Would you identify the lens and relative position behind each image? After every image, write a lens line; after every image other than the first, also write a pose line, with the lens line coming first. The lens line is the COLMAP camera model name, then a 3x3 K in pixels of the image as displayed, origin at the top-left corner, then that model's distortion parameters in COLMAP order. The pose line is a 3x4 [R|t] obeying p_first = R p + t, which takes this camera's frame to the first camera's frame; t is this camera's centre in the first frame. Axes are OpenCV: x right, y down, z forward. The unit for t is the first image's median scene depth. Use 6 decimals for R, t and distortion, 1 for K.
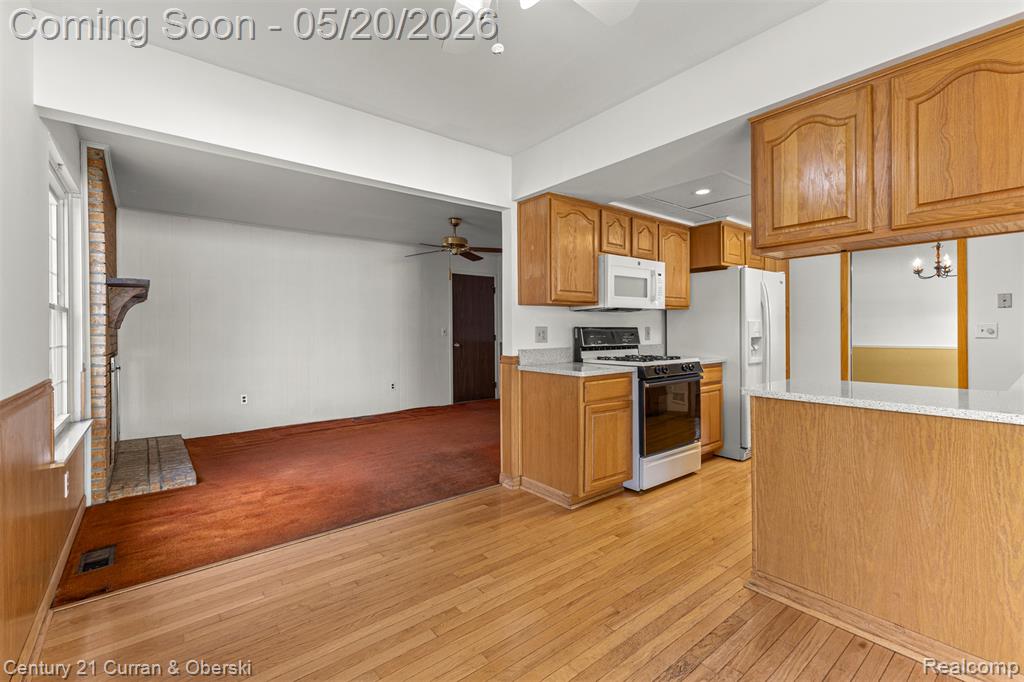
lens RADIAL K [[447.9, 0, 520.8], [0, 447.9, 334.2], [0, 0, 1]] dist [0.002140, -0.005127]
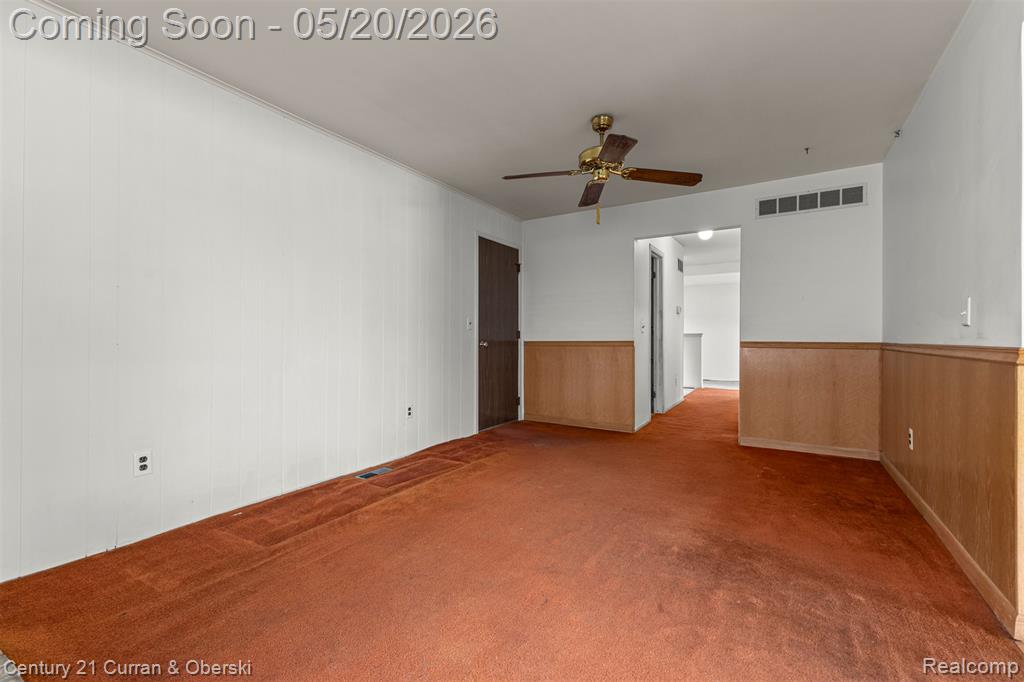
lens RADIAL K [[446.1, 0, 508.3], [0, 446.1, 342.6], [0, 0, 1]] dist [0.012530, -0.003329]
pose [[0.947364, 0.001070, 0.320158, -0.925546], [-0.001968, 0.999995, 0.002483, 0.057490], [-0.320154, -0.002982, 0.947361, 1.039777]]
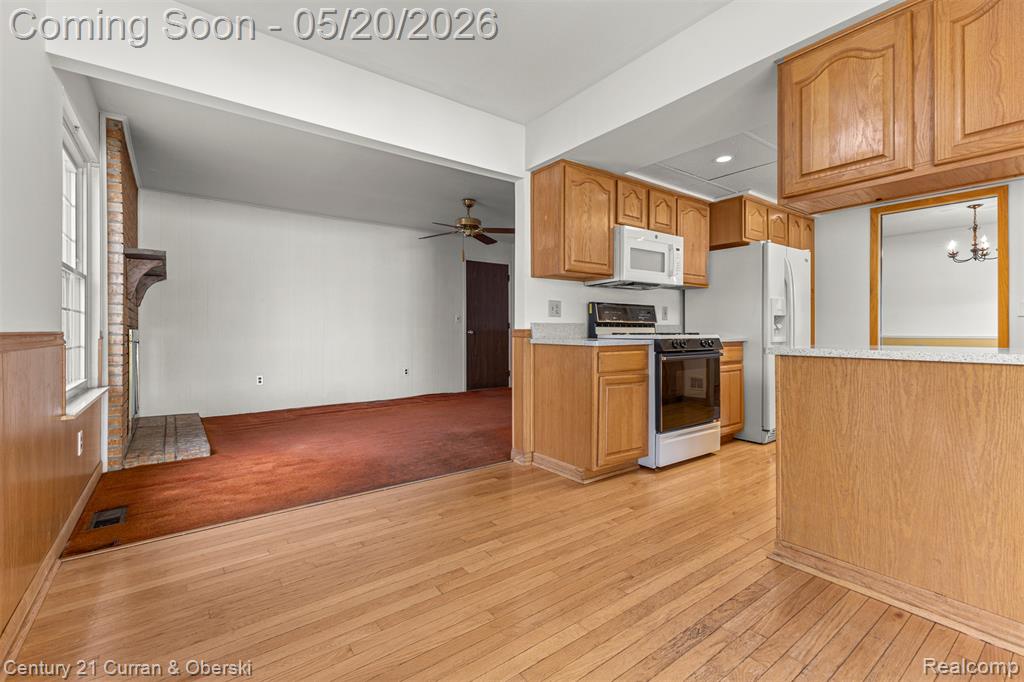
lens RADIAL K [[447.9, 0, 517.9], [0, 447.9, 334.4], [0, 0, 1]] dist [0.002140, -0.005127]
pose [[0.999157, 0.006425, -0.040536, 0.008033], [-0.006405, 0.999979, 0.000632, 0.080922], [0.040539, -0.000371, 0.999178, 0.031054]]
